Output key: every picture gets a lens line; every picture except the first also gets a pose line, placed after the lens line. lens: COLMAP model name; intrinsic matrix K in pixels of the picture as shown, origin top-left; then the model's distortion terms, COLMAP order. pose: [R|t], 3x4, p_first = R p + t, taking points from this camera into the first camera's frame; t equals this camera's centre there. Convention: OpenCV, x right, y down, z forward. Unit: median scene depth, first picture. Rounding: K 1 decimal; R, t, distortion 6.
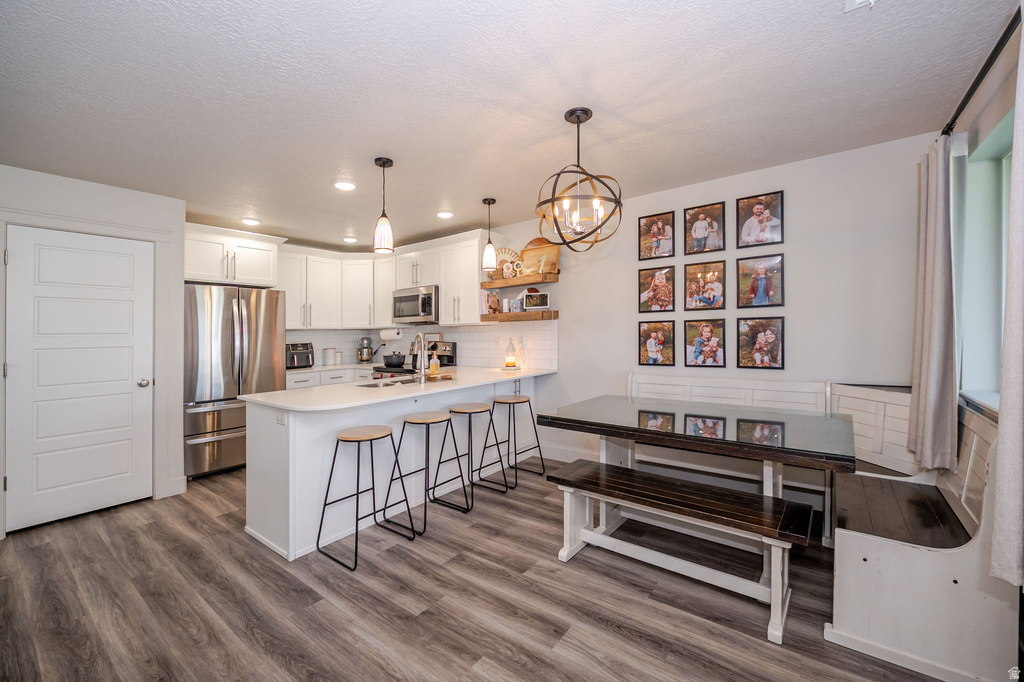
lens RADIAL K [[412.7, 0, 516.2], [0, 412.7, 340.9], [0, 0, 1]] dist [-0.004628, -0.000920]
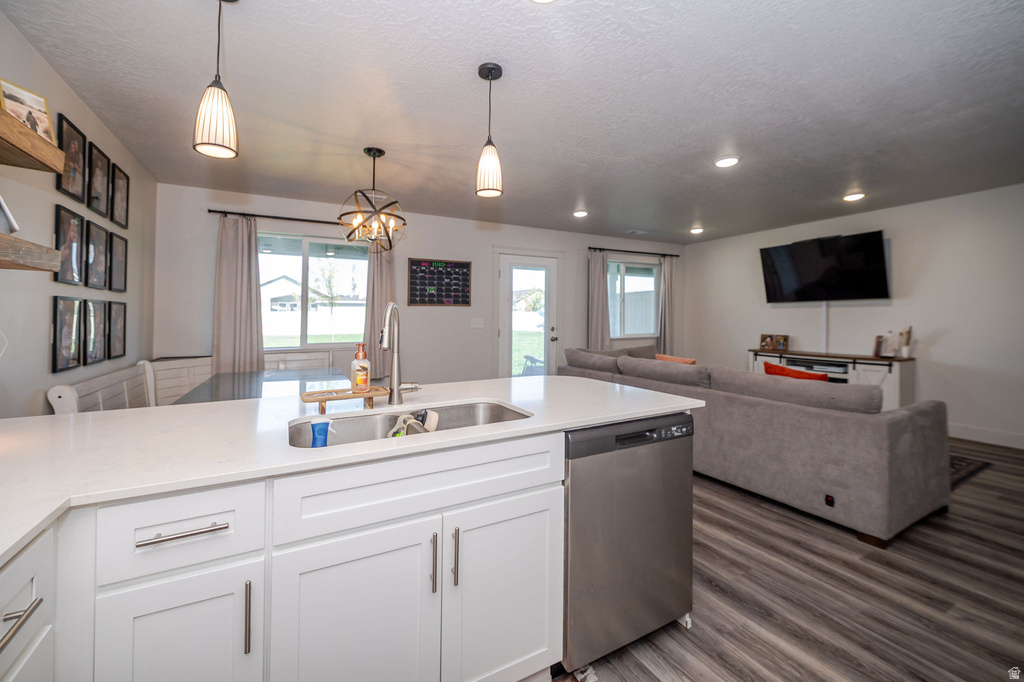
lens RADIAL K [[412.7, 0, 515.7], [0, 412.7, 332.9], [0, 0, 1]] dist [-0.004628, -0.000920]
pose [[-0.912894, 0.011718, 0.408028, -0.563907], [0.034544, 0.998220, 0.048619, -0.000952], [-0.406732, 0.058479, -0.911674, 1.388104]]
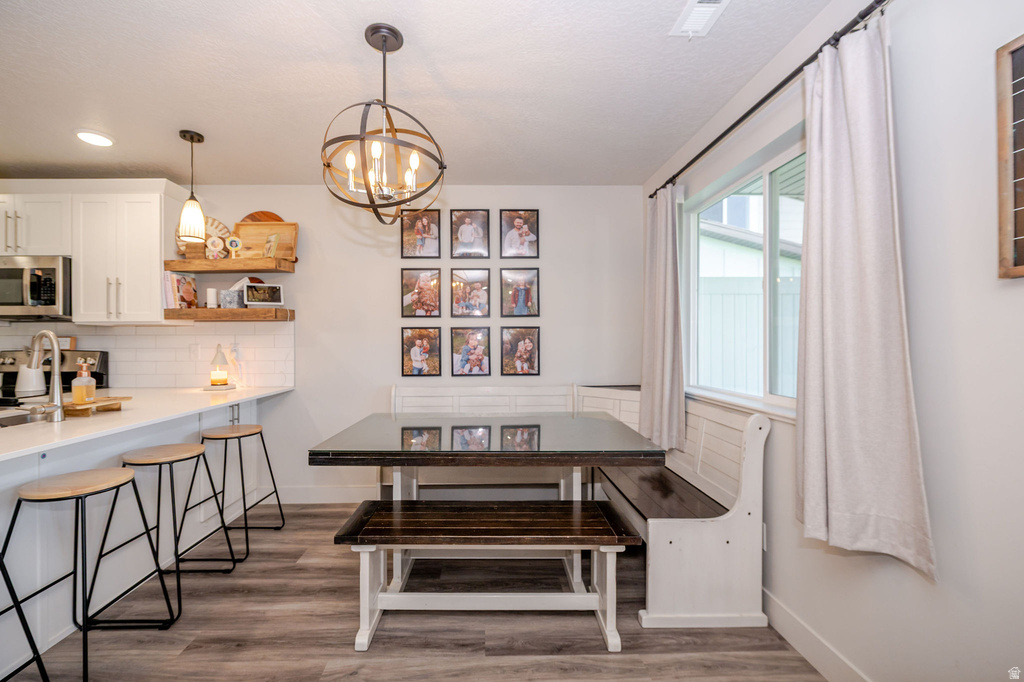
lens RADIAL K [[412.7, 0, 492.6], [0, 412.7, 356.3], [0, 0, 1]] dist [-0.004628, -0.000920]
pose [[0.788496, -0.003268, 0.615031, -0.101427], [0.000201, 0.999987, 0.005056, 0.012244], [-0.615040, -0.003863, 0.788487, 0.203220]]
